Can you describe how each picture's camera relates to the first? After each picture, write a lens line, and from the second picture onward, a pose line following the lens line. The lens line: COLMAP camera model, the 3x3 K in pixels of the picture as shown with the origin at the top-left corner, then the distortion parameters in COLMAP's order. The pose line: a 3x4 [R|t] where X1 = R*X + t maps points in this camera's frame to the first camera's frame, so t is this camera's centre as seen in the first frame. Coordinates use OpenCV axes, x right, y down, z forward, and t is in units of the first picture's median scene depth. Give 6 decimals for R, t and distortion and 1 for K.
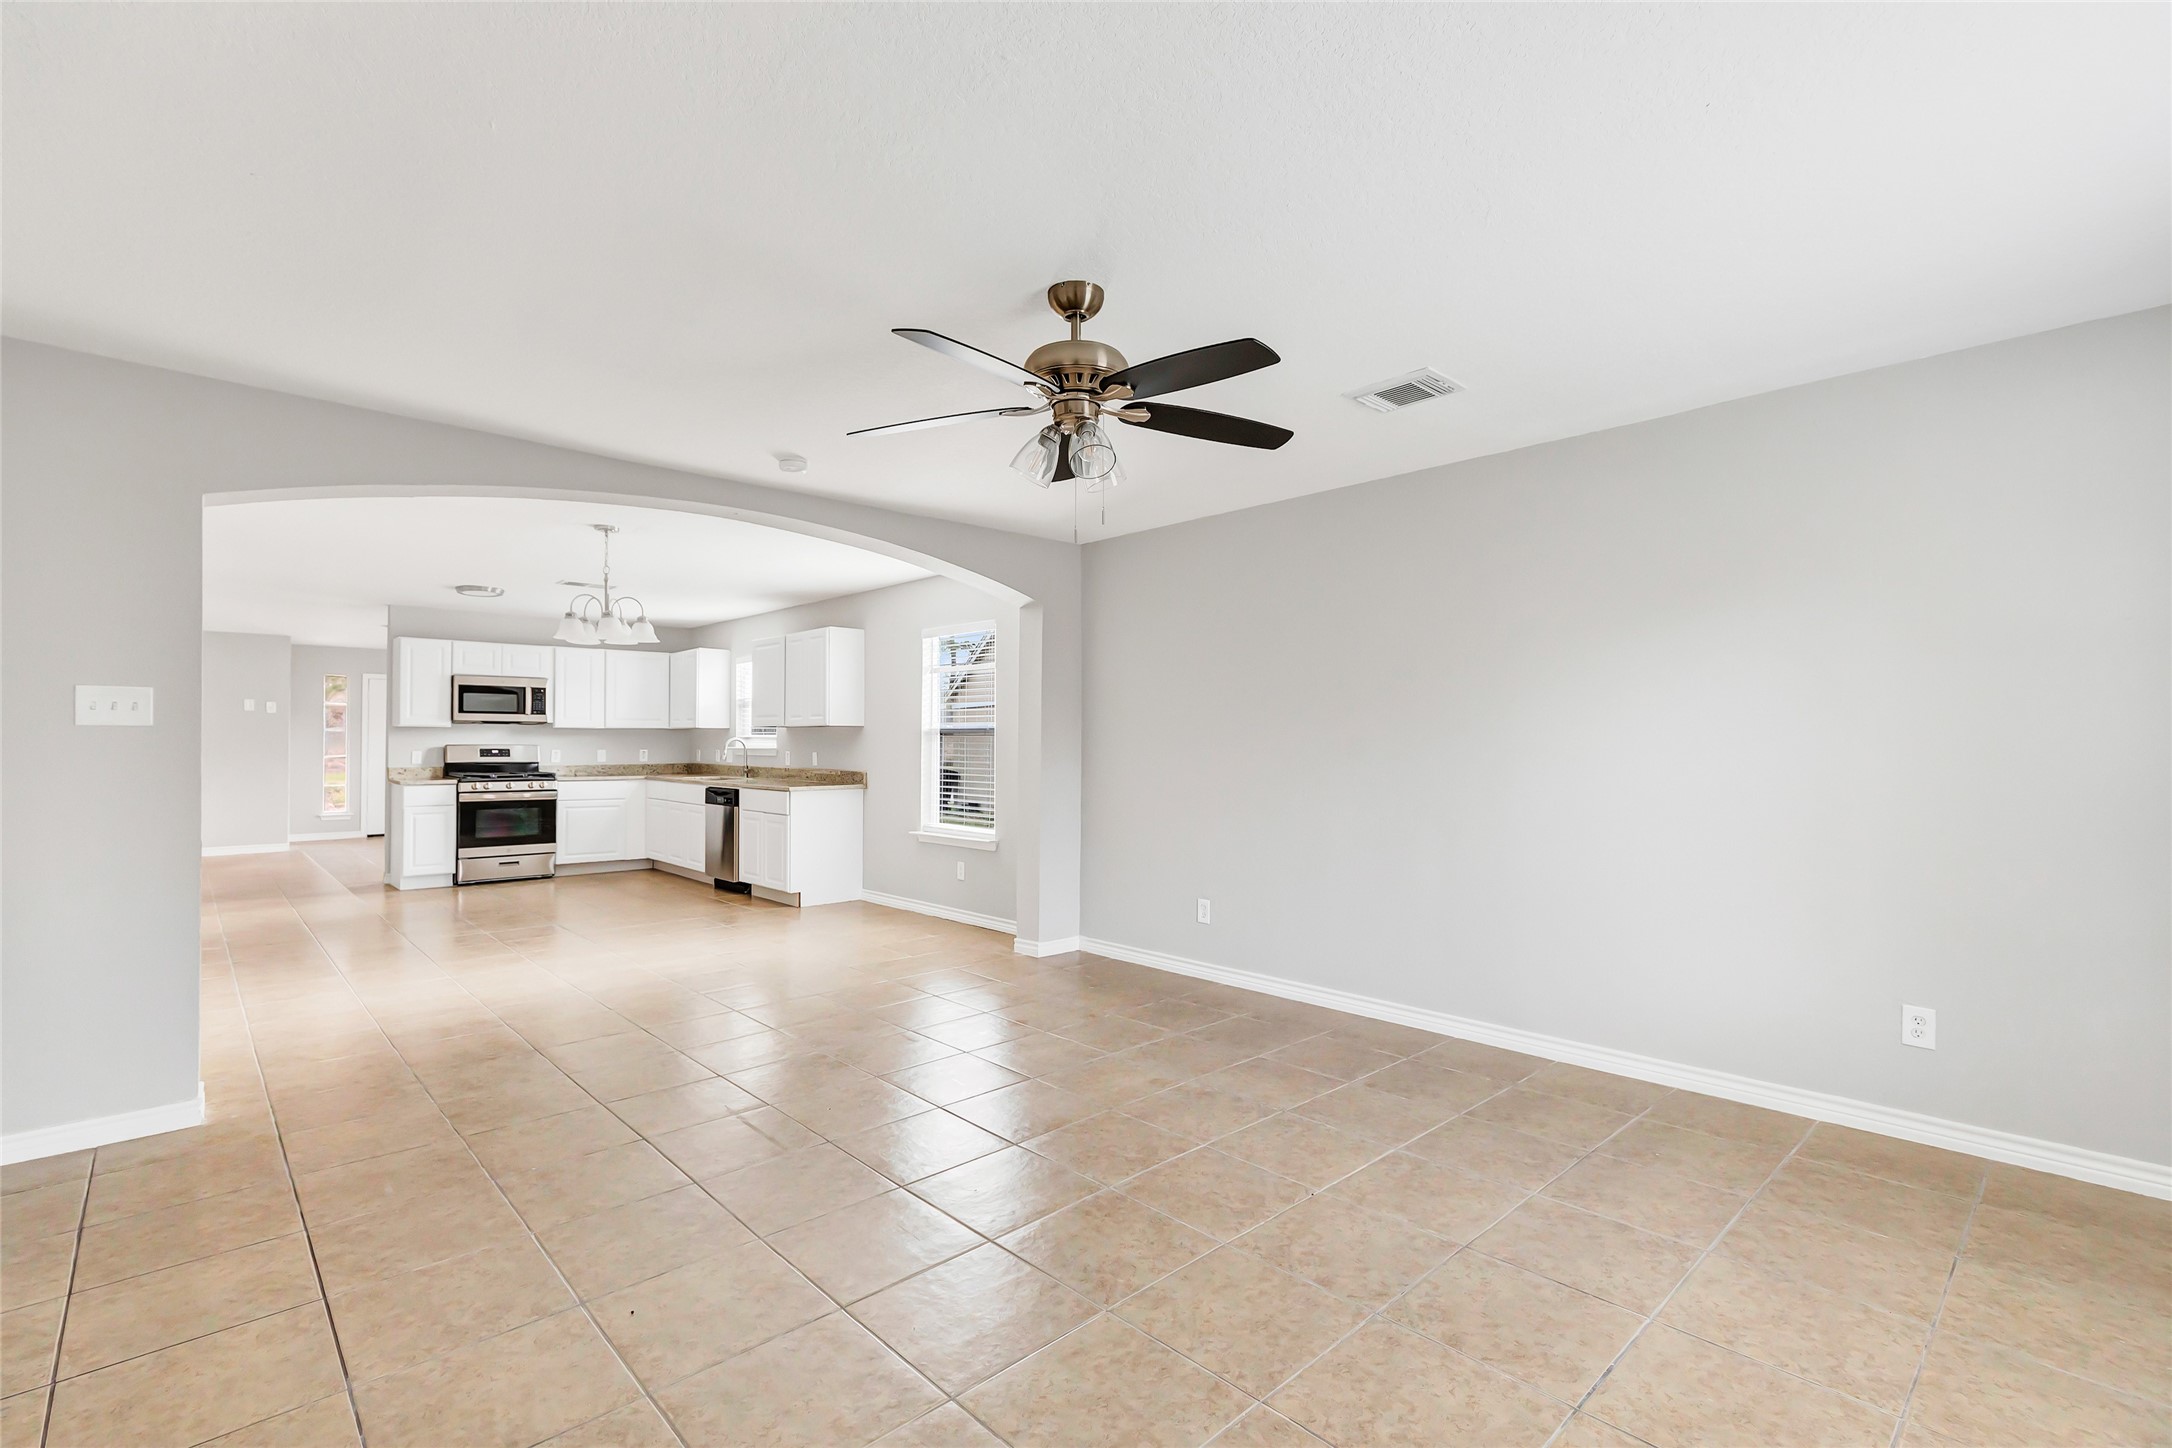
lens RADIAL K [[985.5, 0, 1094.1], [0, 985.5, 740.8], [0, 0, 1]] dist [-0.001071, 0.001199]
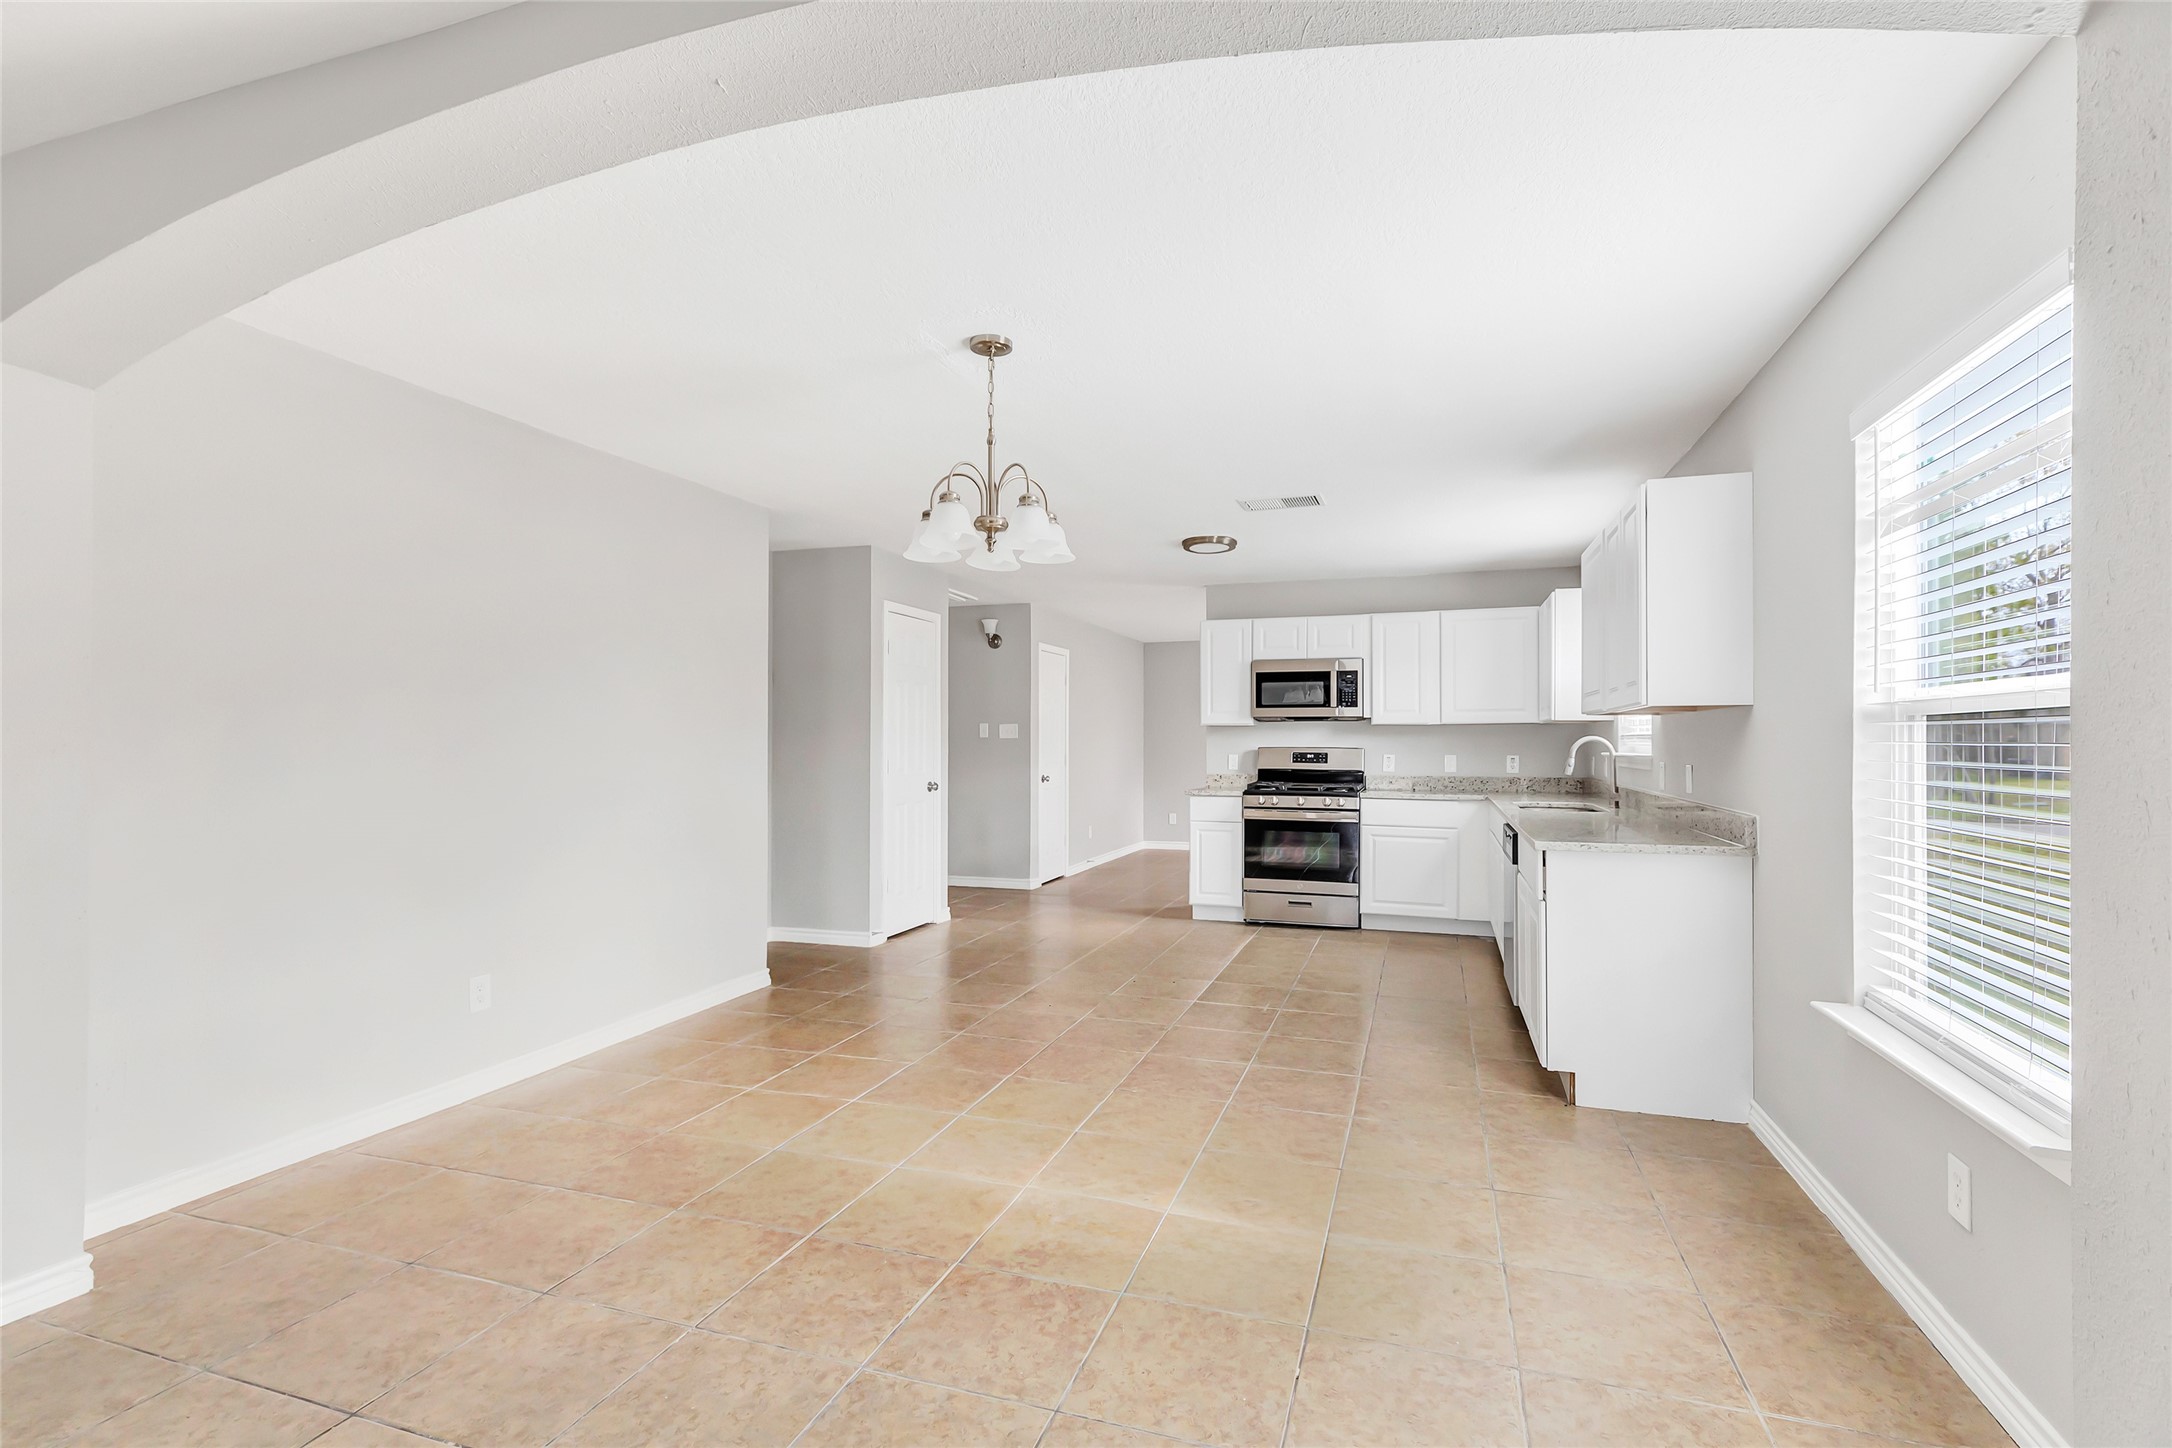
lens RADIAL K [[985.5, 0, 1099.3], [0, 985.5, 727.3], [0, 0, 1]] dist [-0.001071, 0.001199]
pose [[0.470615, -0.015549, -0.882201, 0.002720], [0.000721, 0.999851, -0.017238, 0.001411], [0.882338, 0.007477, 0.470556, 0.492859]]
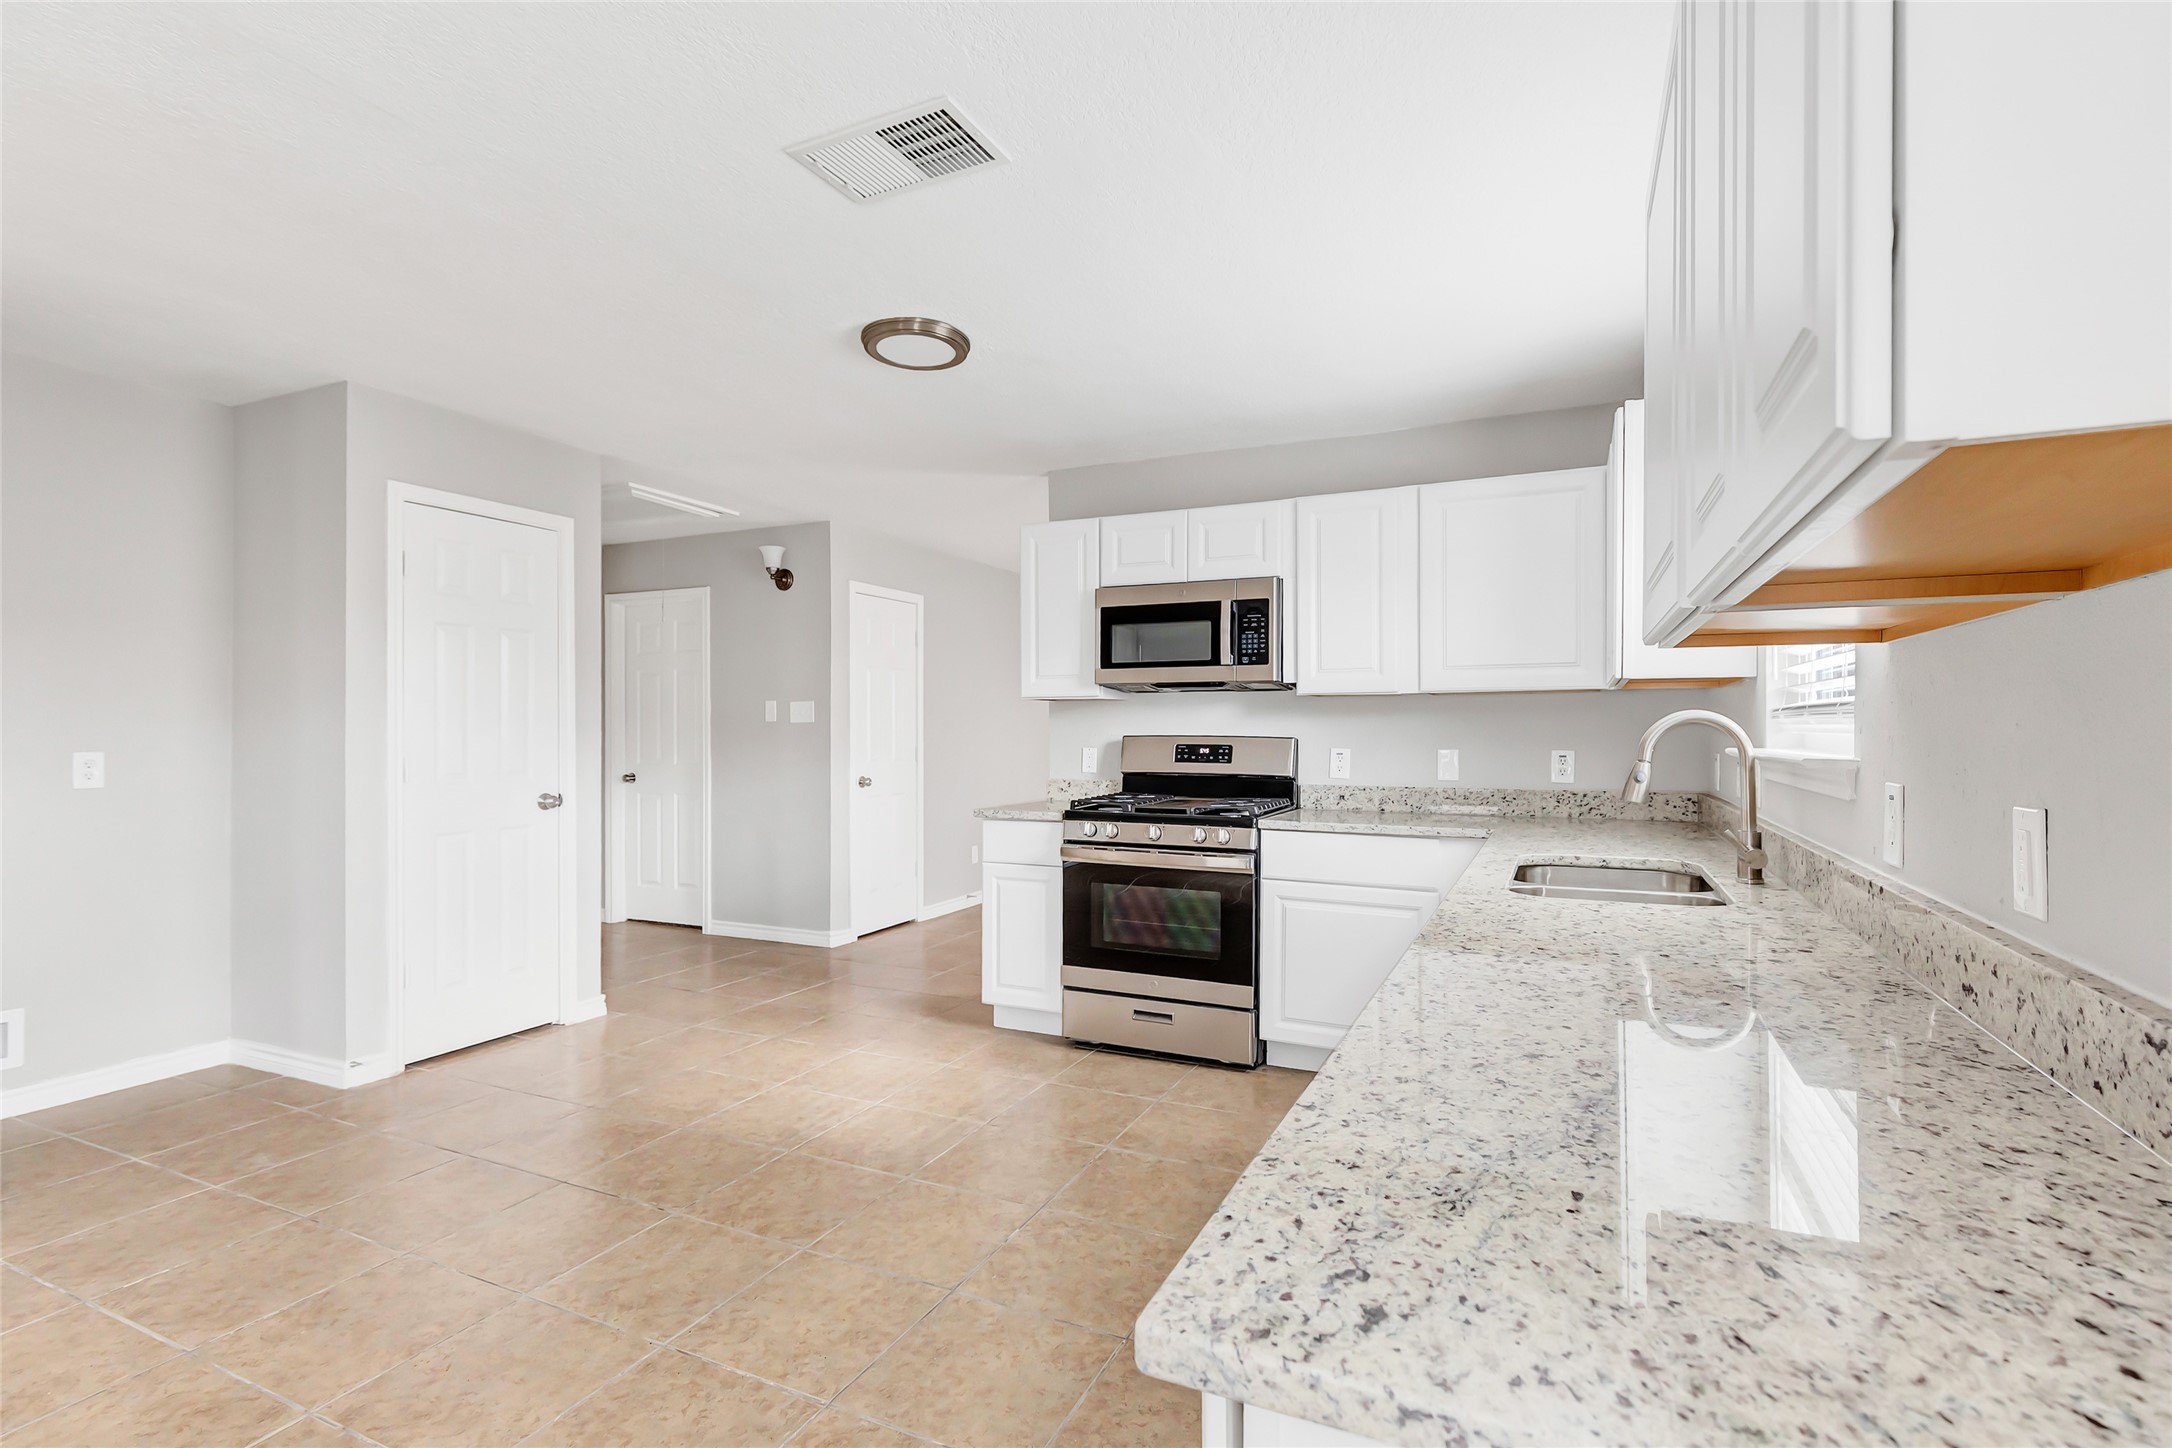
lens RADIAL K [[985.5, 0, 1096.5], [0, 985.5, 729.1], [0, 0, 1]] dist [-0.001071, 0.001199]
pose [[0.355028, -0.003799, -0.934848, -0.201463], [0.001526, 0.999993, -0.003484, 0.002298], [0.934854, -0.000189, 0.355031, 0.802969]]
